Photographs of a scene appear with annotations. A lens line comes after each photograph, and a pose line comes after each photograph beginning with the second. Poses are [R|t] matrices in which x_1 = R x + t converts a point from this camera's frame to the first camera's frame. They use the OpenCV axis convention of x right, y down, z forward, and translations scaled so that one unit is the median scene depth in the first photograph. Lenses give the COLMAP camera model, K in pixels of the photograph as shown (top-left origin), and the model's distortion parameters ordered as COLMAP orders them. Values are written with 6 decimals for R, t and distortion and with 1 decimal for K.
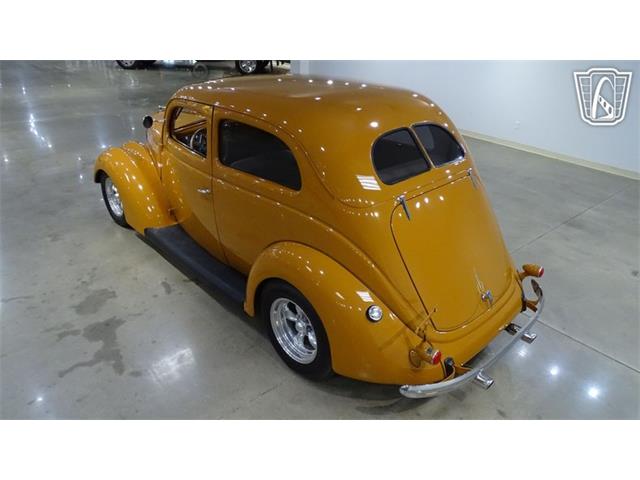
lens RADIAL K [[455.2, 0, 320.0], [0, 455.2, 240.0], [0, 0, 1]] dist [-0.004925, -0.001710]
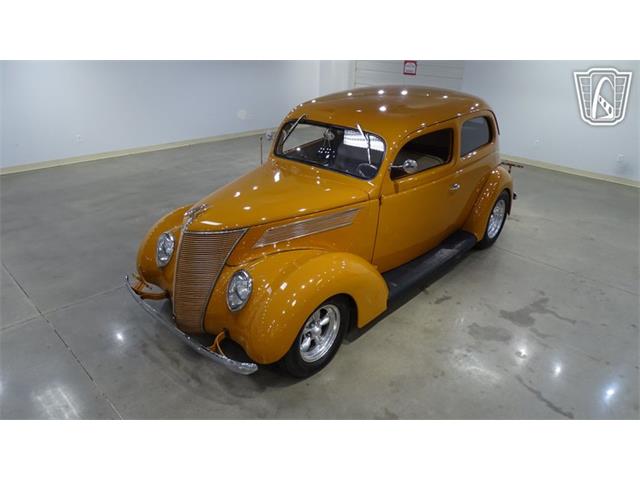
lens RADIAL K [[450.9, 0, 320.0], [0, 450.9, 240.0], [0, 0, 1]] dist [0.001884, -0.001234]
pose [[-0.080240, -0.450753, 0.889035, -1.414661], [0.430452, 0.788788, 0.438777, -0.708962], [-0.899040, 0.417894, 0.130735, 1.253890]]
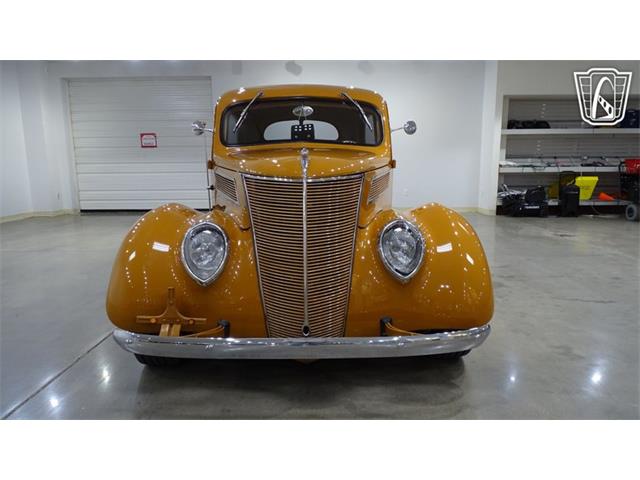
lens RADIAL K [[450.9, 0, 320.0], [0, 450.9, 240.0], [0, 0, 1]] dist [0.001884, -0.001234]
pose [[-0.750377, -0.144413, 0.645042, -0.967236], [0.282481, 0.812190, 0.510444, -0.668003], [-0.597611, 0.565237, -0.568654, 1.974832]]
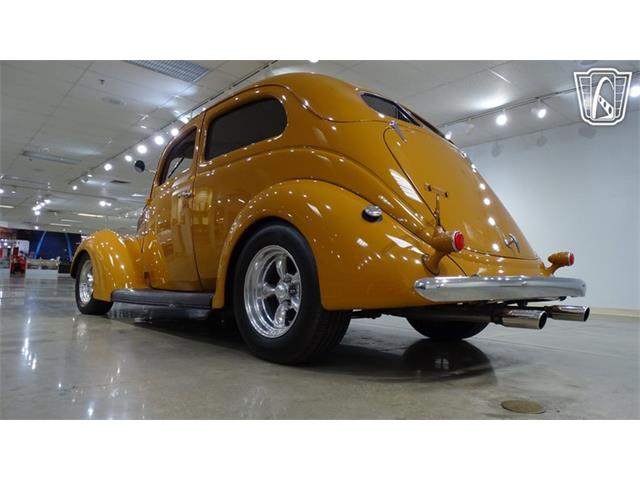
lens RADIAL K [[455.2, 0, 320.0], [0, 455.2, 240.0], [0, 0, 1]] dist [-0.004925, -0.001710]
pose [[0.999963, -0.007263, 0.004594, 0.017600], [0.008594, 0.846835, -0.531786, 0.471821], [-0.000028, 0.531805, 0.846867, 0.264526]]
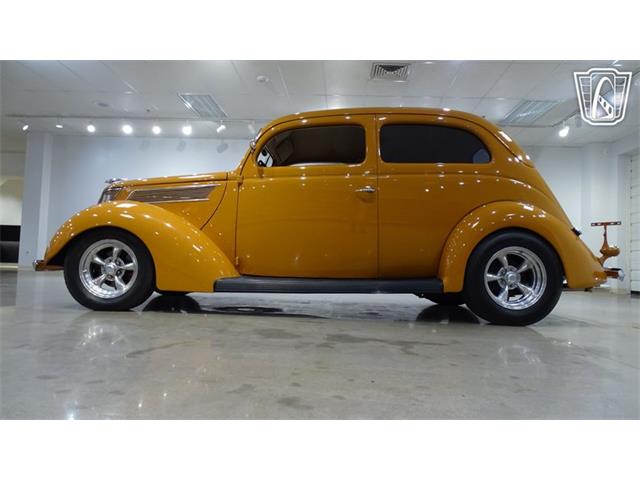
lens RADIAL K [[452.6, 0, 320.0], [0, 452.6, 240.0], [0, 0, 1]] dist [0.002125, 0.001166]
pose [[0.687345, 0.021438, 0.726015, -1.068475], [0.326850, 0.883509, -0.335530, 0.294801], [-0.648634, 0.467923, 0.600268, 0.523352]]
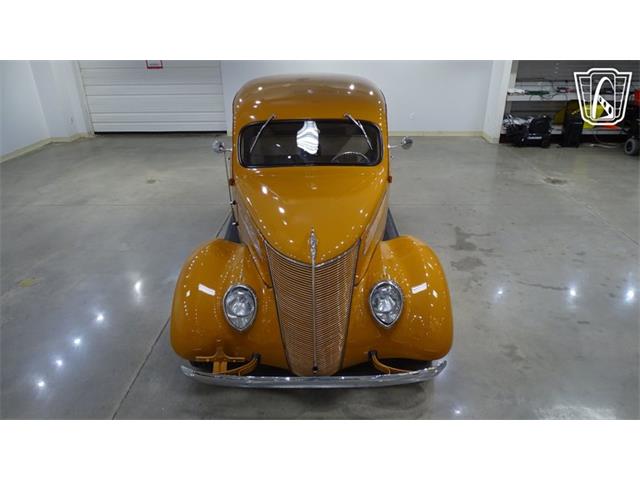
lens RADIAL K [[452.6, 0, 320.0], [0, 452.6, 240.0], [0, 0, 1]] dist [0.002125, 0.001166]
pose [[-0.739247, -0.314851, 0.595301, -1.022777], [0.294654, 0.643649, 0.706325, -1.011114], [-0.605552, 0.697556, -0.383043, 1.872655]]
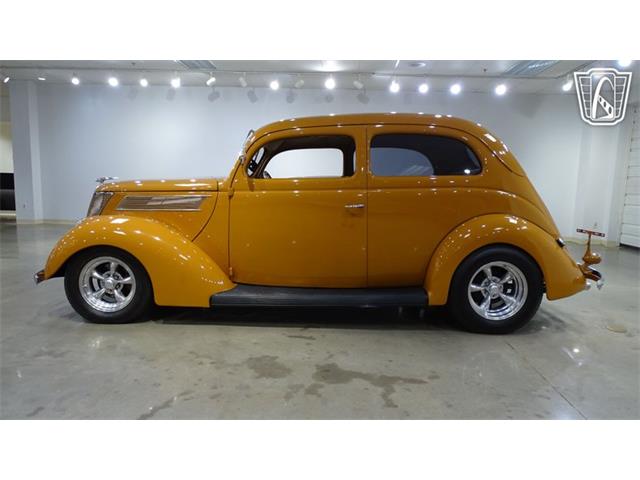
lens RADIAL K [[452.6, 0, 320.0], [0, 452.6, 240.0], [0, 0, 1]] dist [0.002125, 0.001166]
pose [[0.685068, -0.109828, 0.720153, -1.065242], [0.334135, 0.925821, -0.176662, 0.114716], [-0.647330, 0.361654, 0.670948, 0.405733]]
